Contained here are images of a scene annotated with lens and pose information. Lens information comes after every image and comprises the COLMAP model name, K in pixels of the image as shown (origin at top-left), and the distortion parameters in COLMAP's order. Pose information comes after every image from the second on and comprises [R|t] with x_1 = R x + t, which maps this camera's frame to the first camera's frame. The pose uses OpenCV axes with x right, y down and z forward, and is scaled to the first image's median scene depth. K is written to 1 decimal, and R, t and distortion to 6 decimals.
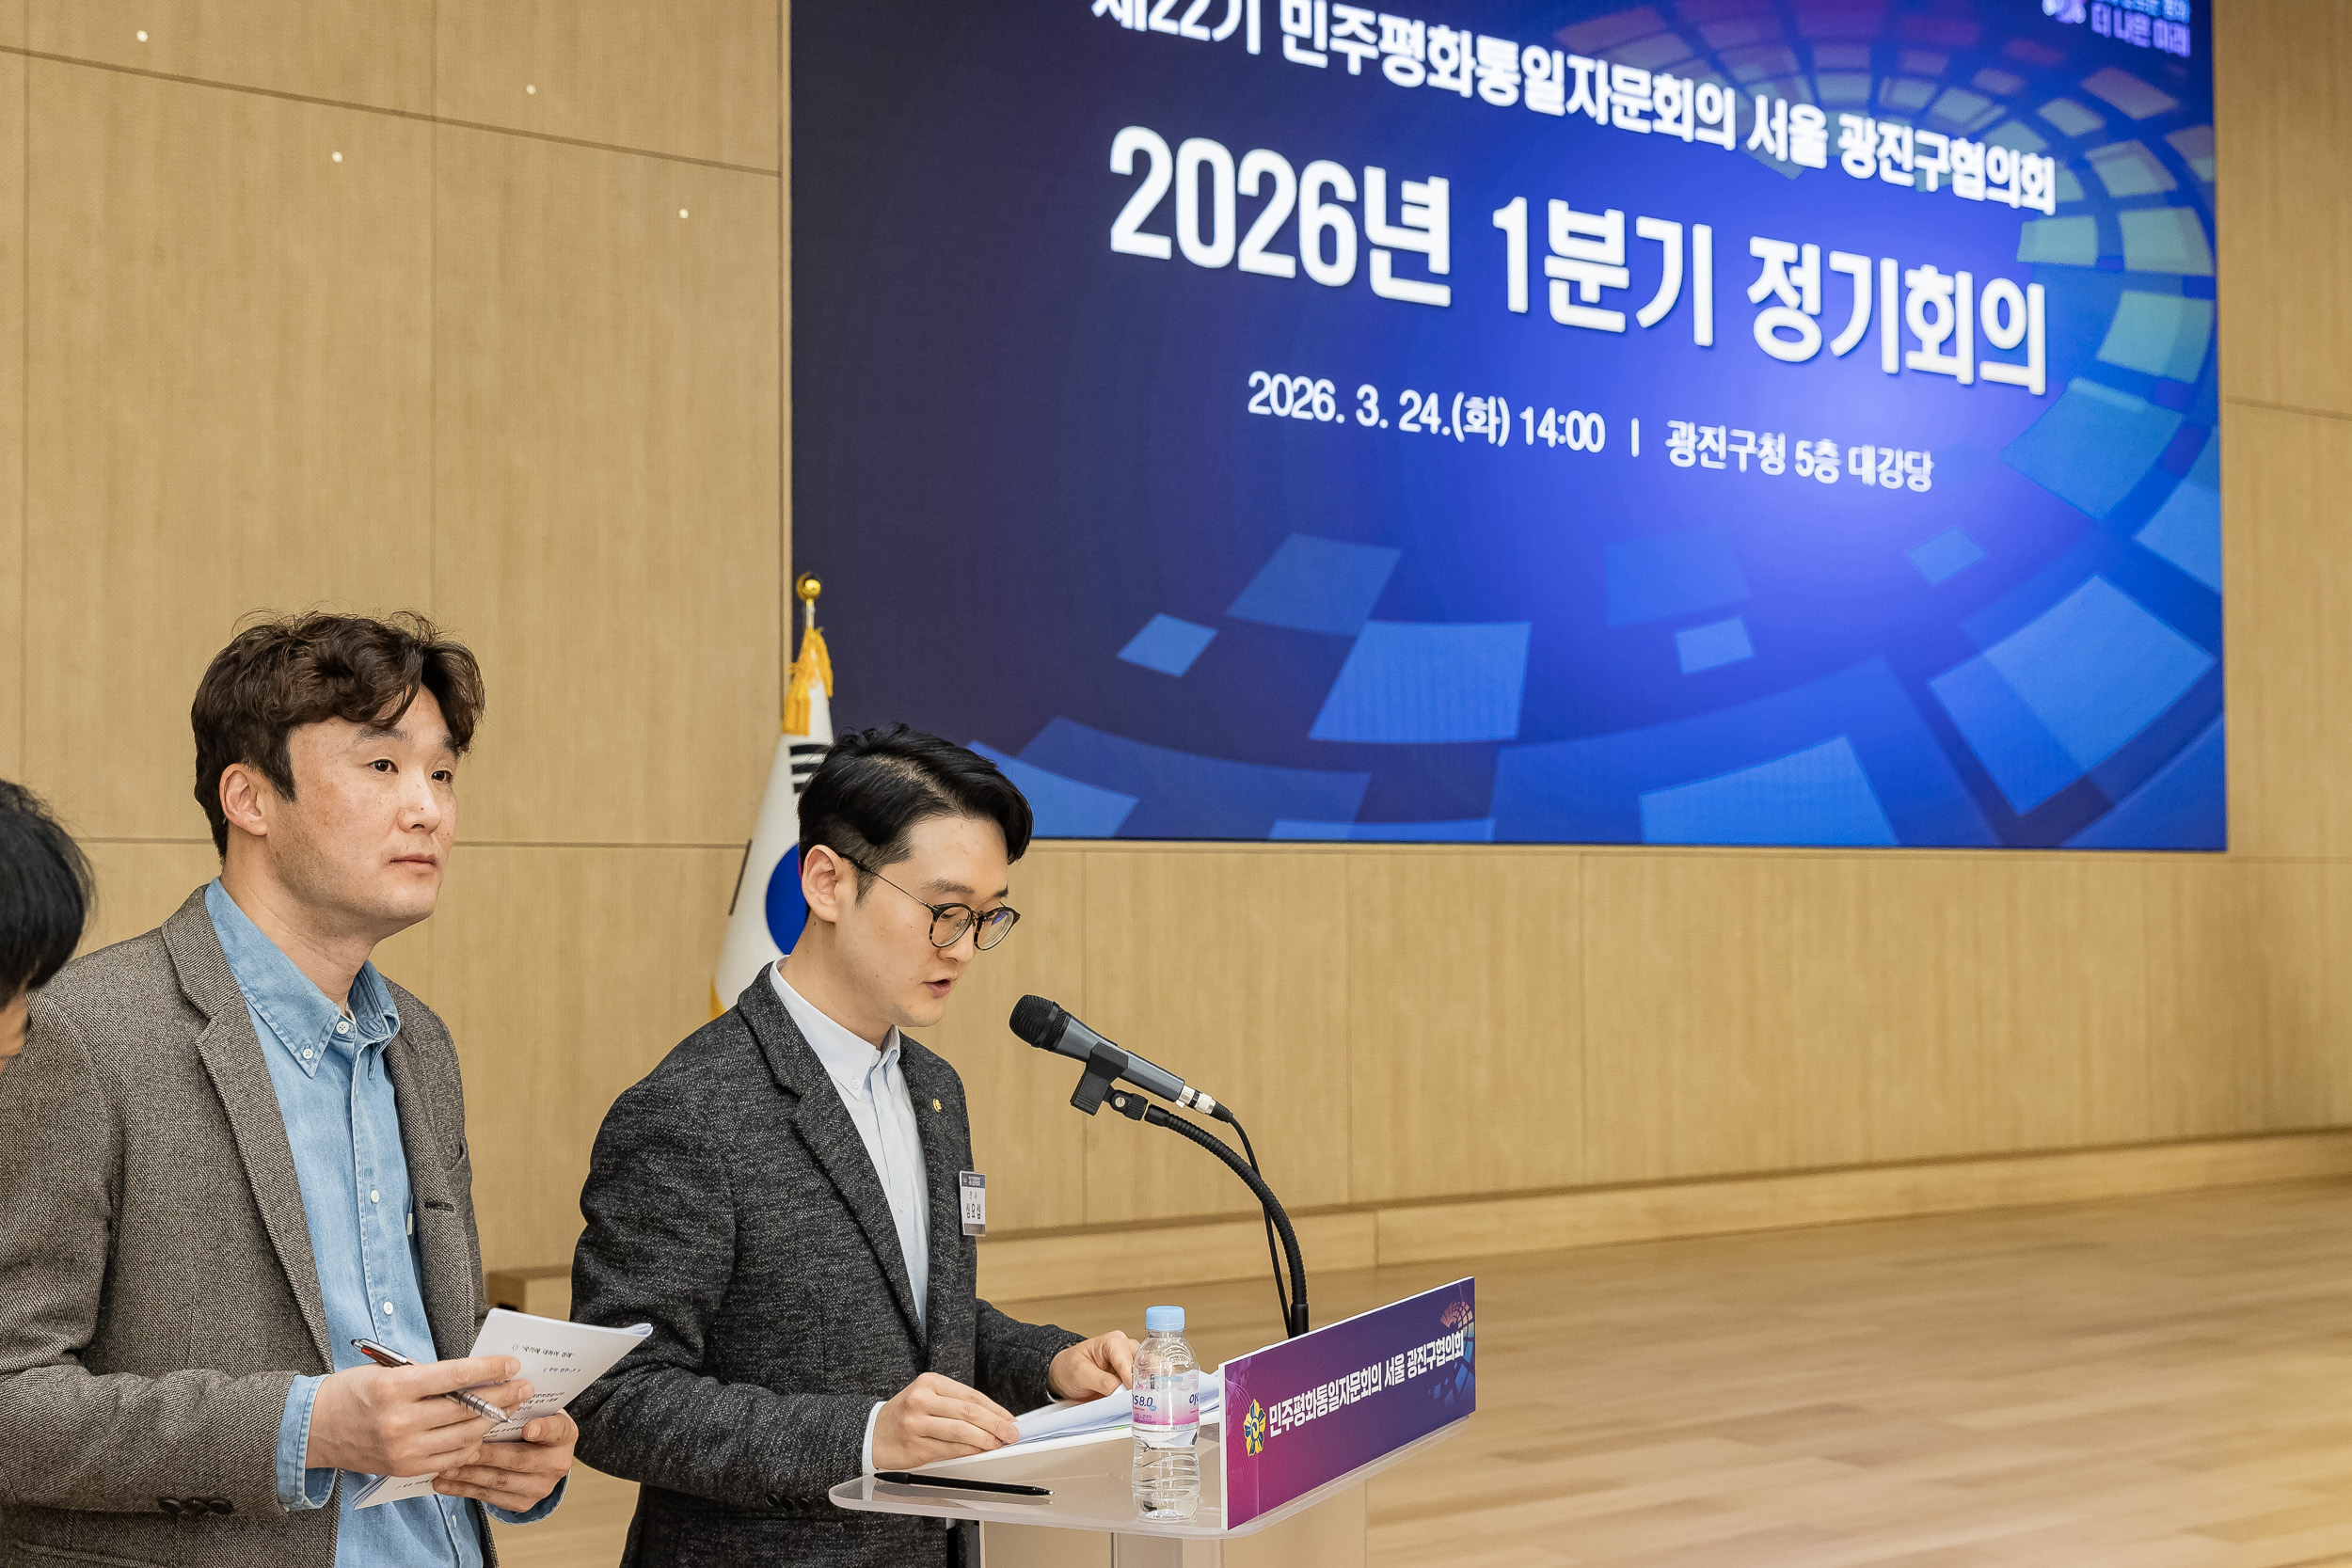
lens RADIAL K [[2946.4, 0, 1163.9], [0, 2946.4, 788.8], [0, 0, 1]] dist [0.042988, 0.000000]
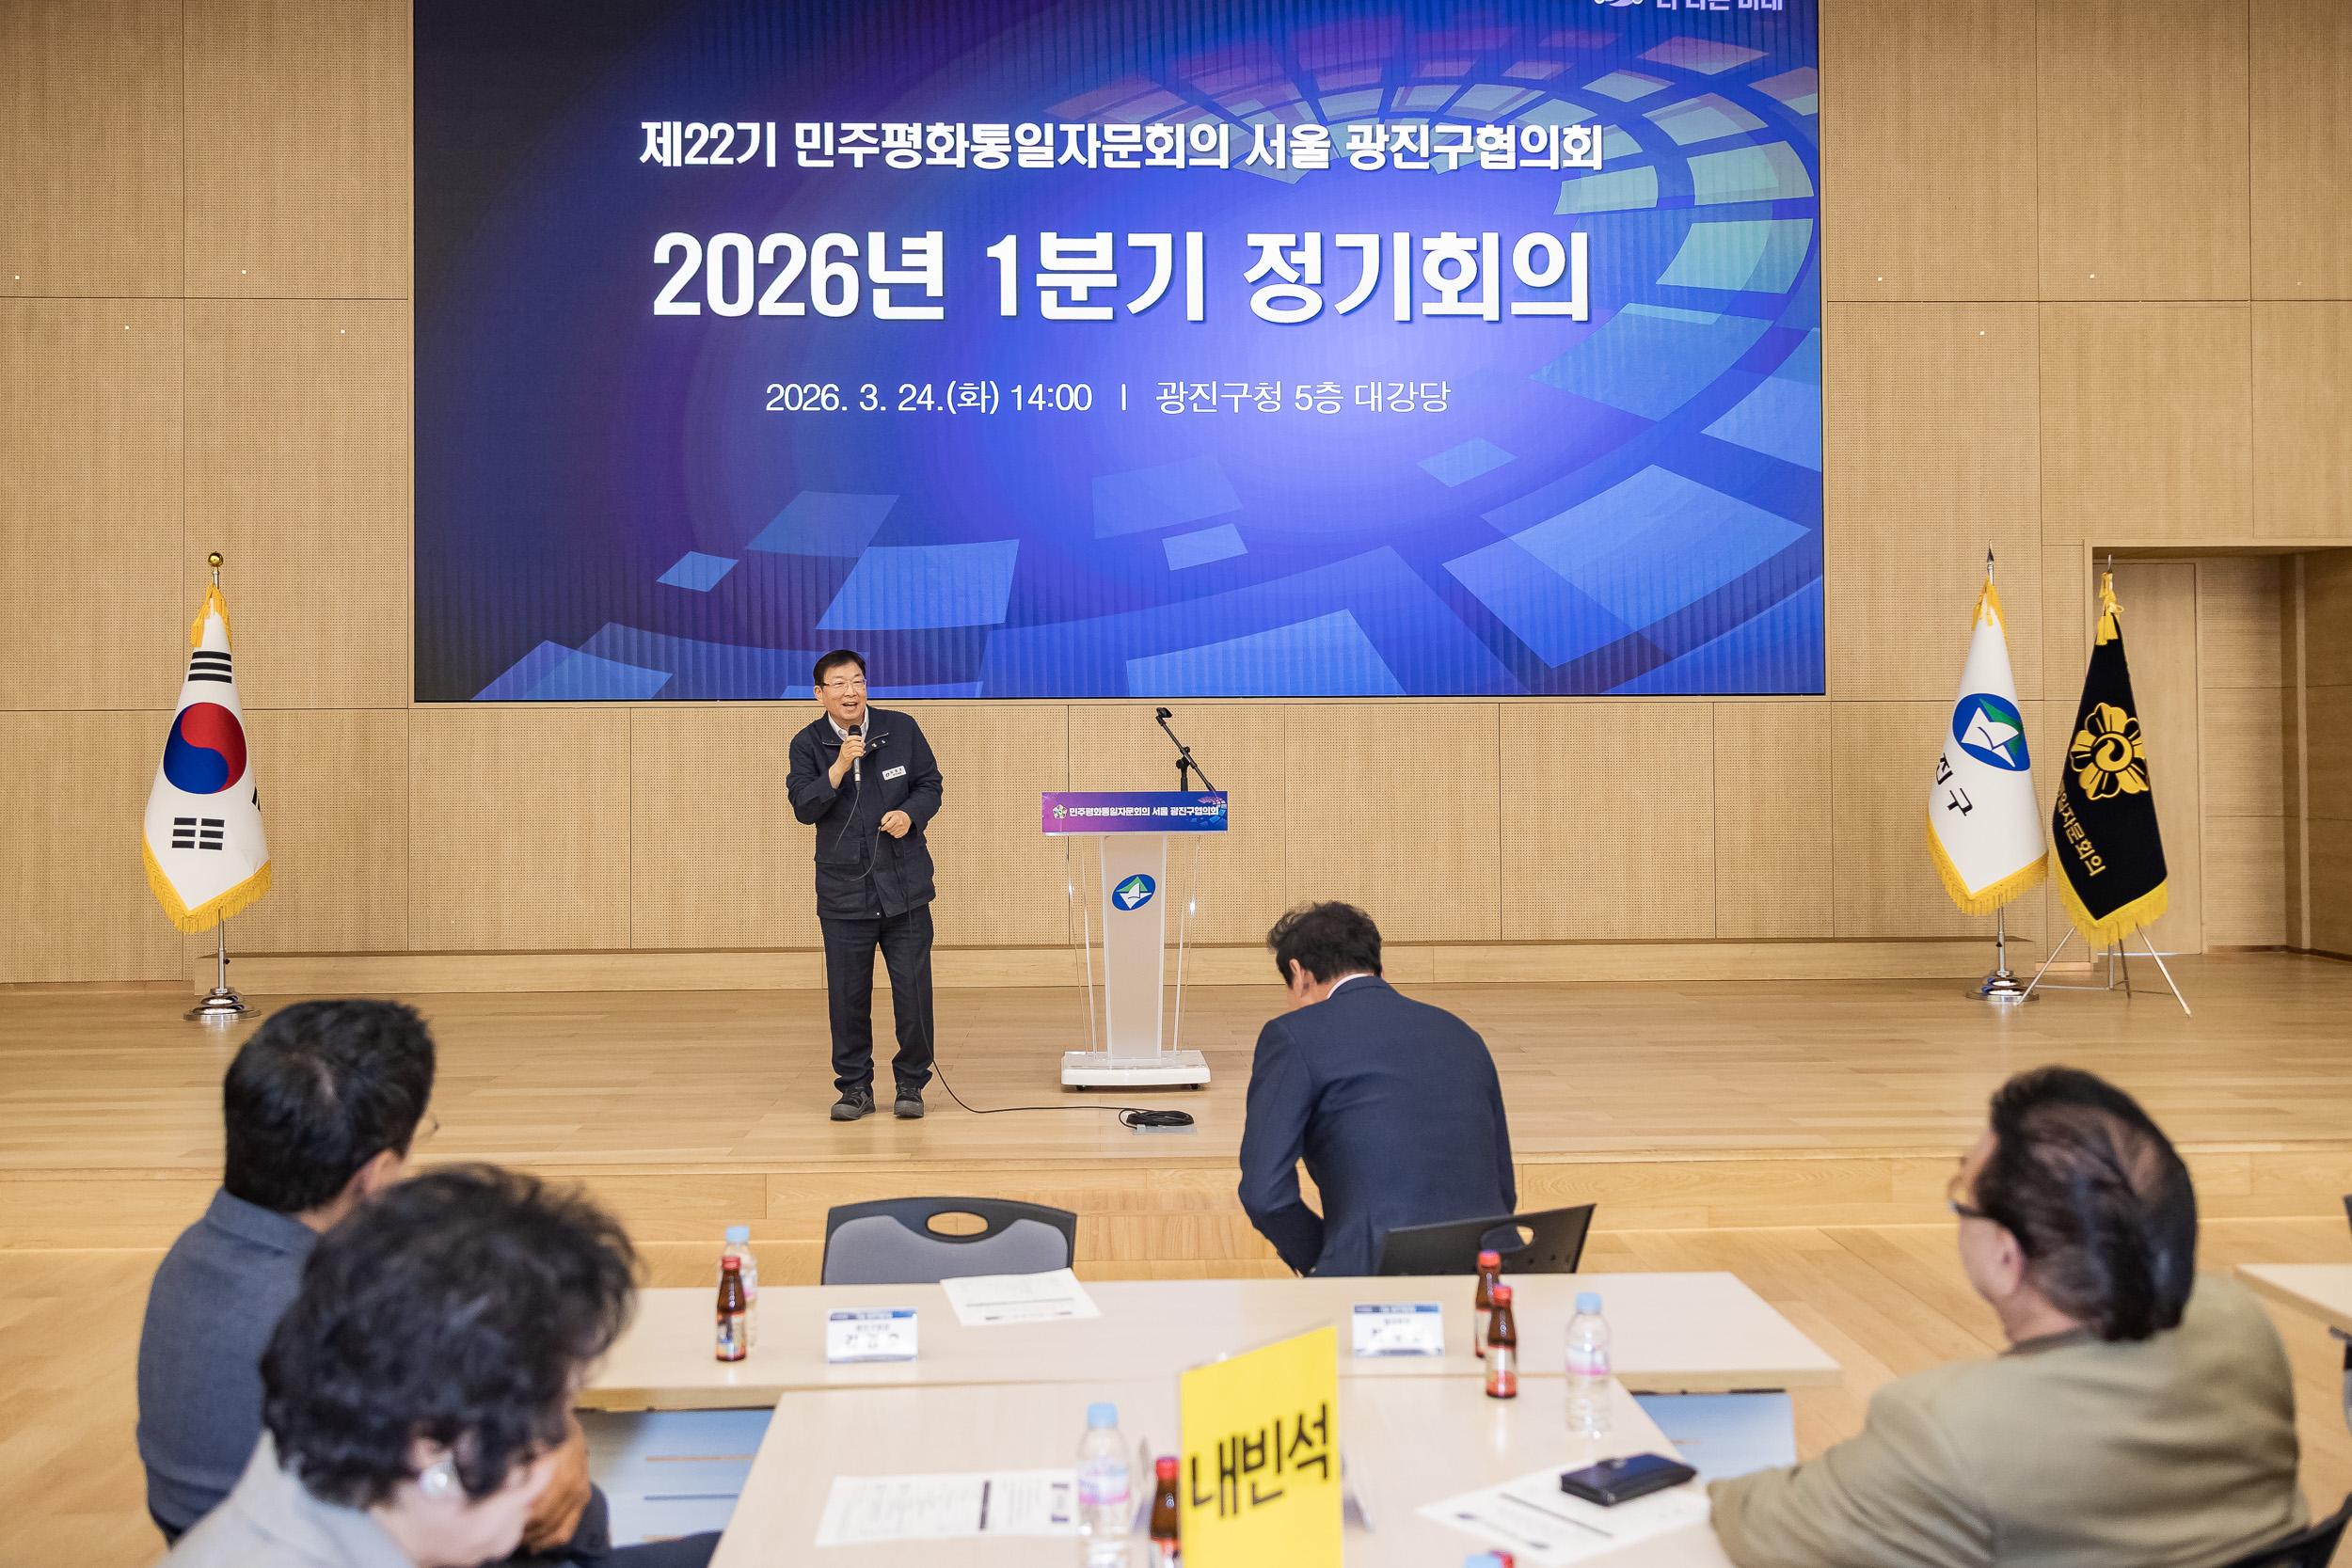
lens RADIAL K [[2230.2, 0, 1144.5], [0, 2230.2, 690.7], [0, 0, 1]] dist [0.025708, 0.000000]
pose [[0.833598, -0.009333, -0.552293, 0.742752], [0.023224, 0.999565, 0.018162, -0.002688], [0.551884, -0.027966, 0.833452, 0.149960]]
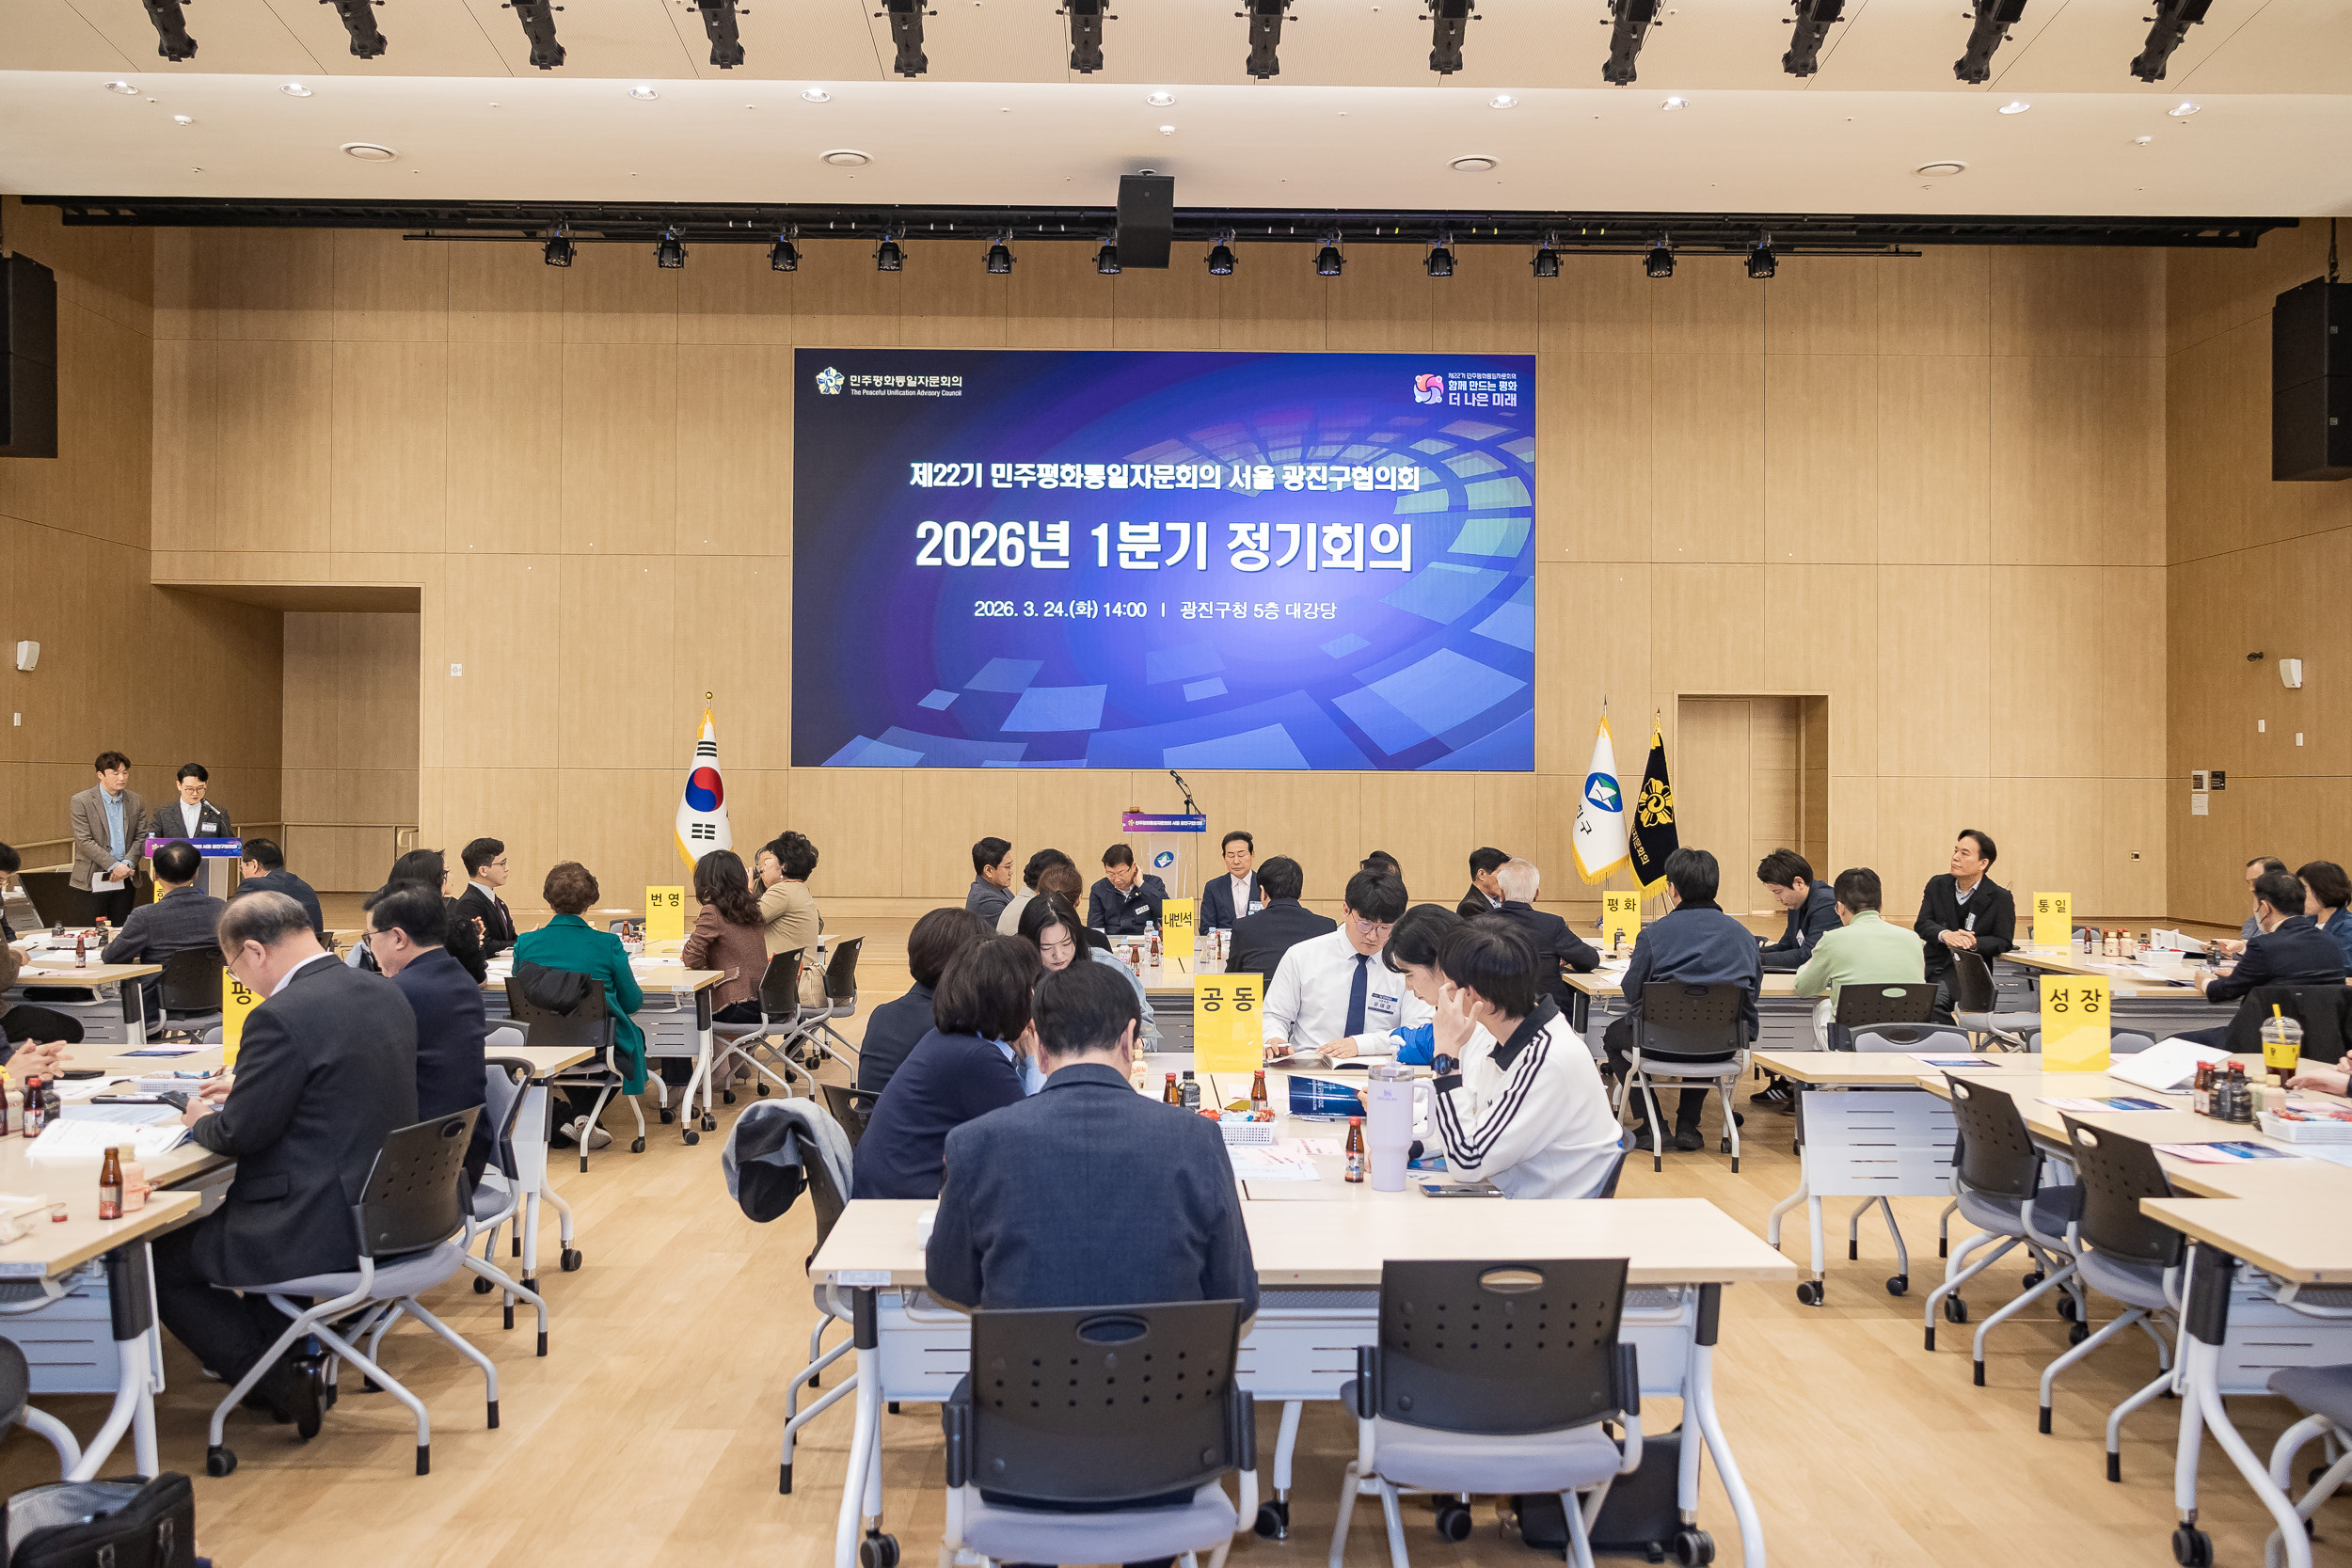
lens RADIAL K [[1932.0, 0, 1133.5], [0, 1932.0, 761.6], [0, 0, 1]] dist [0.009417, 0.033564]
pose [[0.818777, 0.003845, -0.574099, 1.118370], [0.012459, 0.999623, 0.024464, -0.028944], [0.573976, -0.027183, 0.818421, -0.397098]]
